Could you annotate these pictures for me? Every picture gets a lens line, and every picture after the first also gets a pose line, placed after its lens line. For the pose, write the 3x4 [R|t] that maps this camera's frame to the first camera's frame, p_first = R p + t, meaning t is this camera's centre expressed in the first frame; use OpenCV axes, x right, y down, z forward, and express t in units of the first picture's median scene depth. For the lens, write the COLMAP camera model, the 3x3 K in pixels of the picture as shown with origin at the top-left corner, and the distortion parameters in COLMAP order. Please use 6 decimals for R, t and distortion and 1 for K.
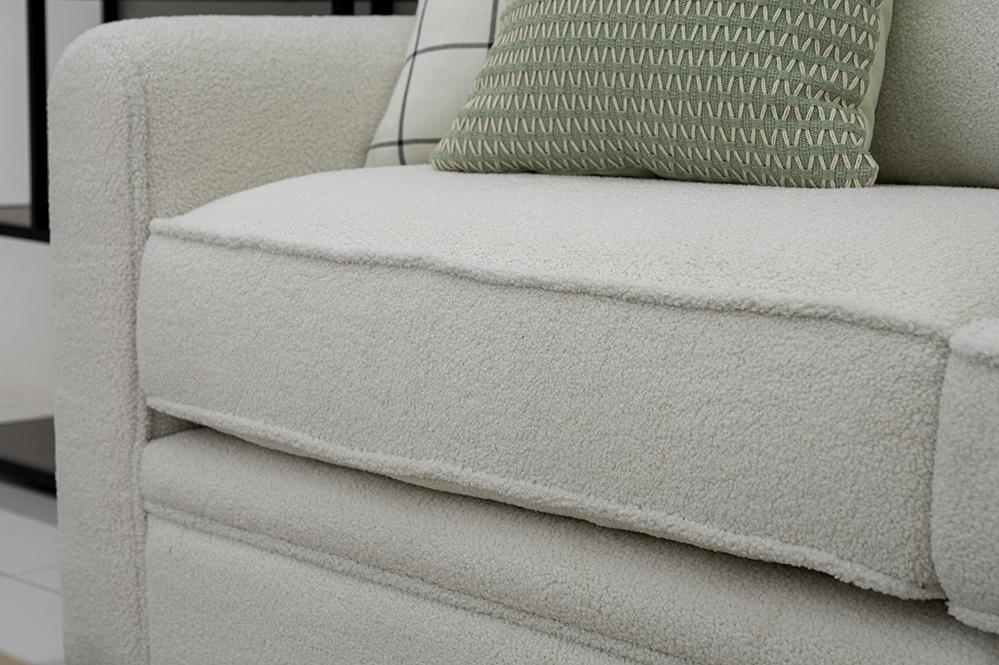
lens RADIAL K [[1988.0, 0, 498.4], [0, 1988.0, 358.1], [0, 0, 1]] dist [0.193515, 0.000000]
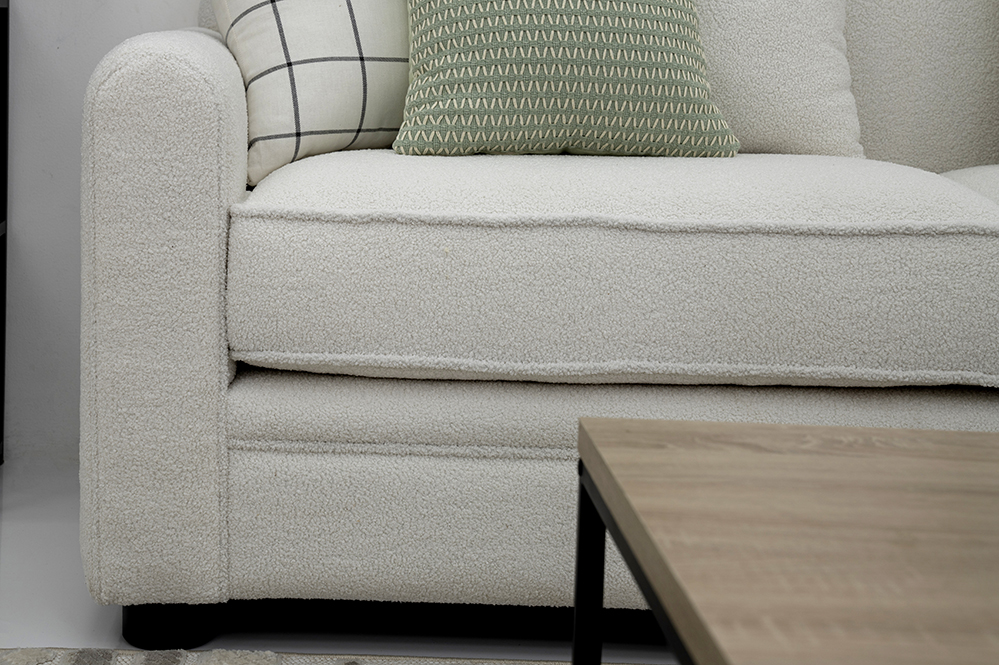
lens RADIAL K [[1498.1, 0, 501.8], [0, 1498.1, 309.2], [0, 0, 1]] dist [0.103129, 0.000000]
pose [[0.725860, -0.109176, 0.679123, -0.691007], [0.091764, 0.993868, 0.061695, -0.049440], [-0.681694, 0.017537, 0.731427, 0.234643]]
